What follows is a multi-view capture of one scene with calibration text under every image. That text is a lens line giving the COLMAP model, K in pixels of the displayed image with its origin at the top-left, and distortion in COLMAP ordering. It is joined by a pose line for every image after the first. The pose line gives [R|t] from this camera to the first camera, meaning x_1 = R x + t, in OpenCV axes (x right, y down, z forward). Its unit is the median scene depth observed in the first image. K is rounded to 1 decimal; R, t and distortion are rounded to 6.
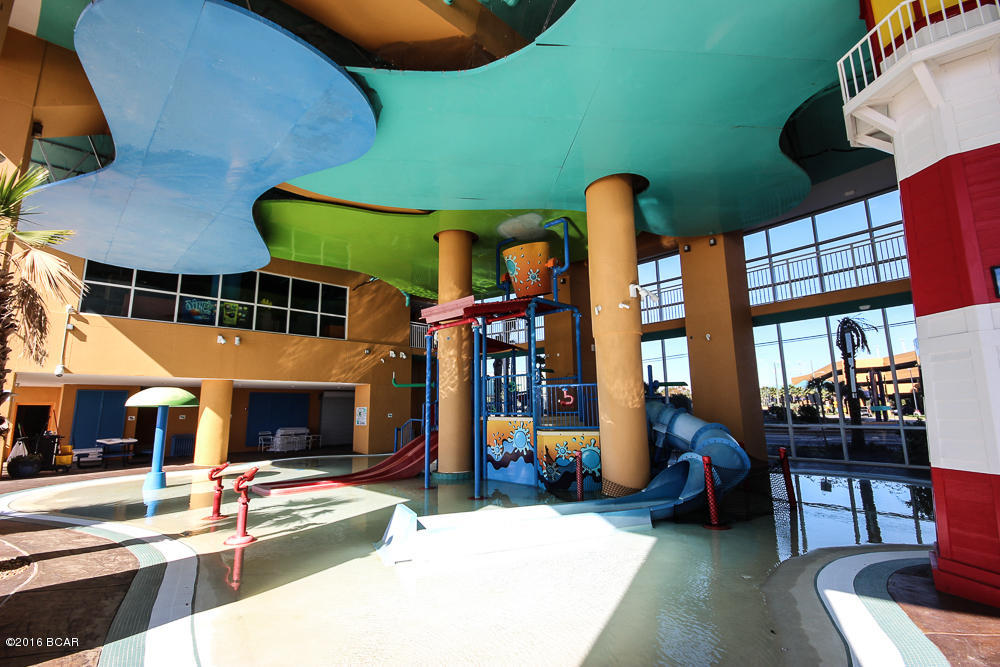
lens RADIAL K [[462.8, 0, 503.8], [0, 462.8, 331.5], [0, 0, 1]] dist [0.001613, -0.004171]
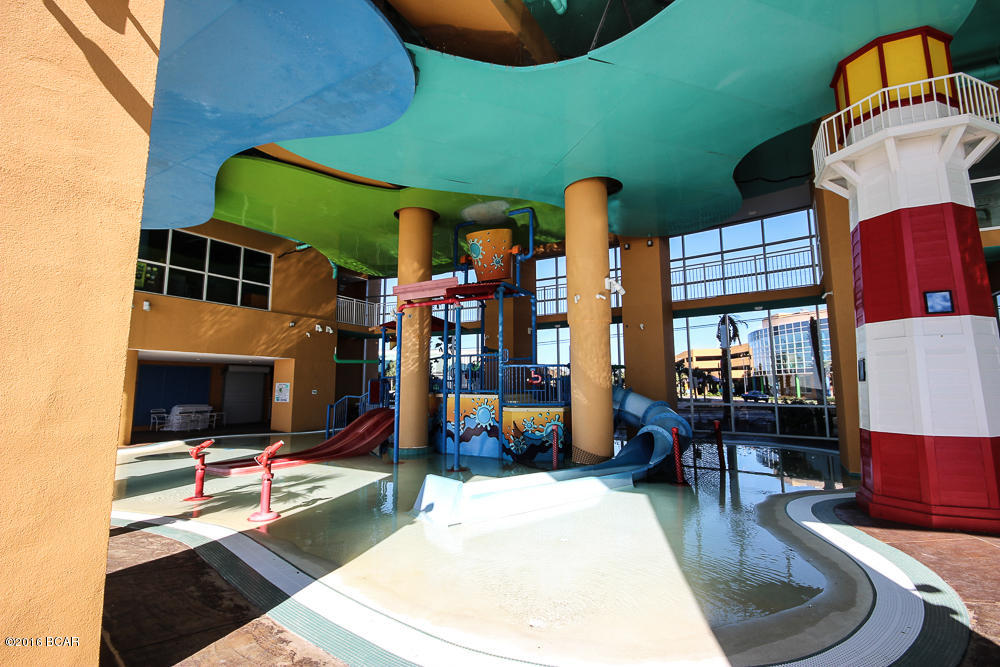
lens RADIAL K [[462.8, 0, 497.7], [0, 462.8, 330.8], [0, 0, 1]] dist [0.001613, -0.004171]
pose [[0.967856, 0.042525, 0.247883, -0.197259], [-0.053160, 0.997923, 0.036369, -0.000186], [-0.245821, -0.048377, 0.968107, -0.023327]]
